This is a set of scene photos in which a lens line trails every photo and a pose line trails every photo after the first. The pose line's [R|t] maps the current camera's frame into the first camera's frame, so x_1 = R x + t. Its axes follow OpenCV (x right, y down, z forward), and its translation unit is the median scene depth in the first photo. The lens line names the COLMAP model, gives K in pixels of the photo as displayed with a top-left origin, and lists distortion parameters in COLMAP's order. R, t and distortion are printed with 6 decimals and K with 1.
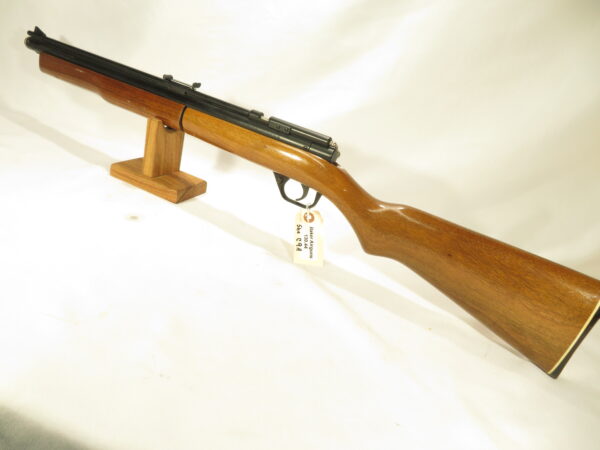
lens RADIAL K [[429.3, 0, 300.0], [0, 429.3, 225.0], [0, 0, 1]] dist [-0.000627, 0.001603]
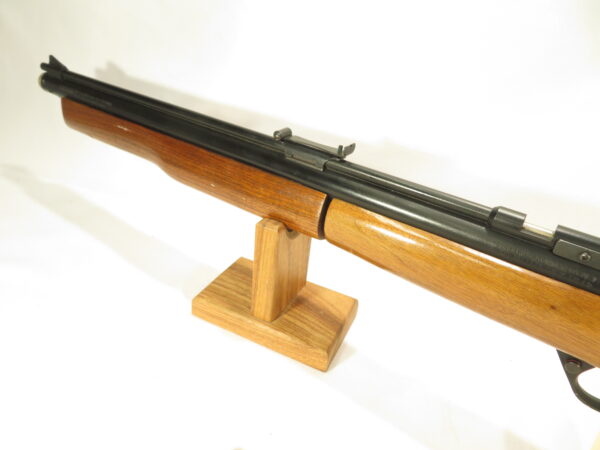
lens RADIAL K [[429.3, 0, 300.0], [0, 429.3, 225.0], [0, 0, 1]] dist [-0.000627, 0.001603]
pose [[0.985670, -0.078407, -0.149357, -0.231333], [0.089495, 0.993593, 0.069013, -0.283233], [0.142989, -0.081391, 0.986372, 0.519001]]
